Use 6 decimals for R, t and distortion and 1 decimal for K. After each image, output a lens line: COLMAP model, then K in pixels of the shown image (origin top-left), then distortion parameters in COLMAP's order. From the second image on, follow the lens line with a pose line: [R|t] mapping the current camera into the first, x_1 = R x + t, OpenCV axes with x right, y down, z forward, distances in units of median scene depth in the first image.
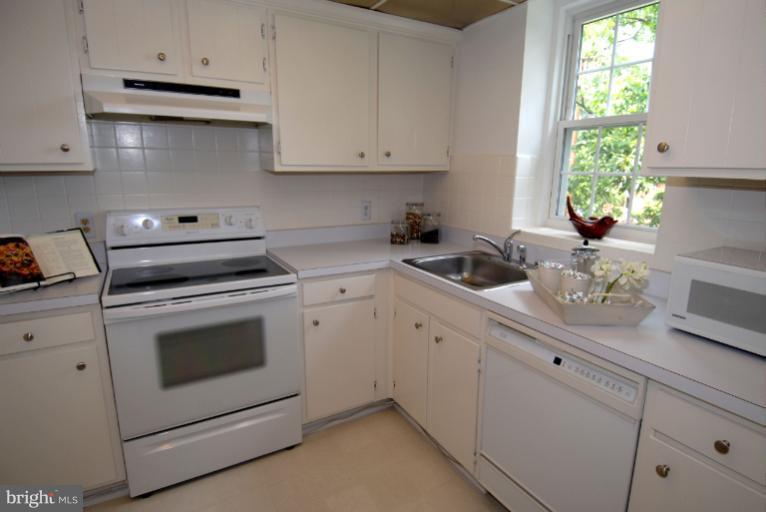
lens RADIAL K [[415.1, 0, 383.0], [0, 415.1, 256.0], [0, 0, 1]] dist [0.049363, -0.046263]
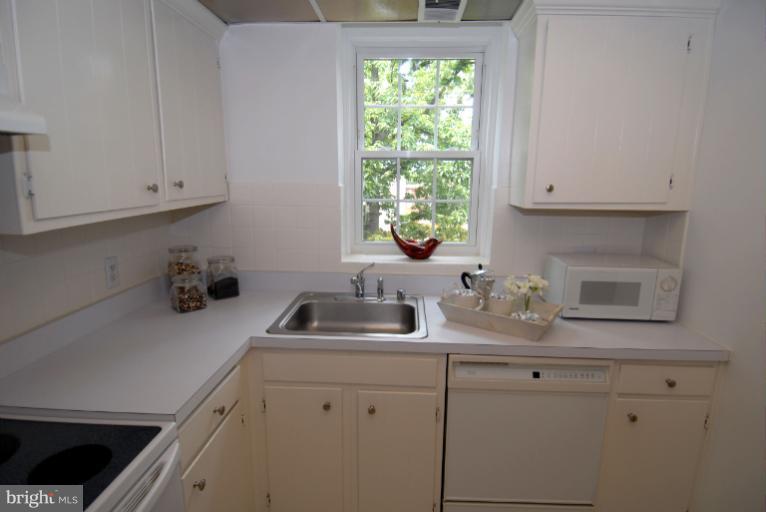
lens RADIAL K [[415.1, 0, 383.0], [0, 415.1, 256.0], [0, 0, 1]] dist [0.049363, -0.046263]
pose [[0.546090, -0.171898, 0.819901, -0.449787], [0.179912, 0.979949, 0.085624, -0.156071], [-0.818179, 0.100751, 0.566067, 0.432278]]
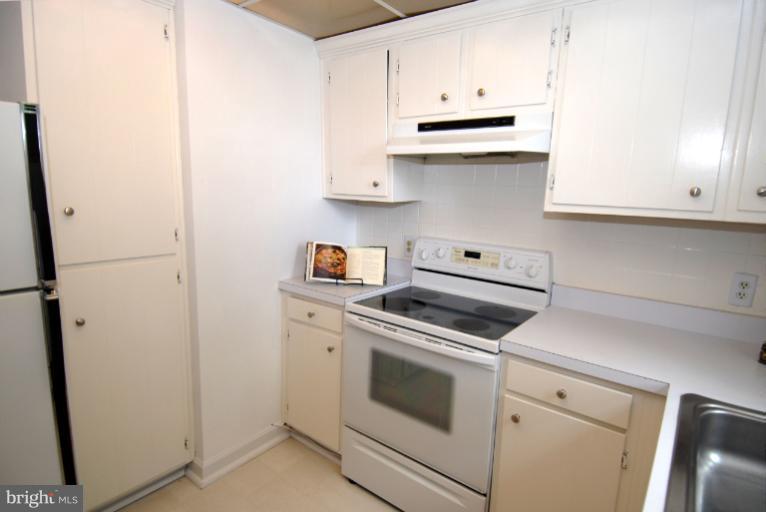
lens RADIAL K [[415.1, 0, 383.0], [0, 415.1, 256.0], [0, 0, 1]] dist [0.049363, -0.046263]
pose [[0.382590, 0.156538, -0.910561, 0.379357], [-0.222869, 0.972076, 0.073470, -0.119745], [0.896635, 0.174827, 0.406794, 0.456333]]
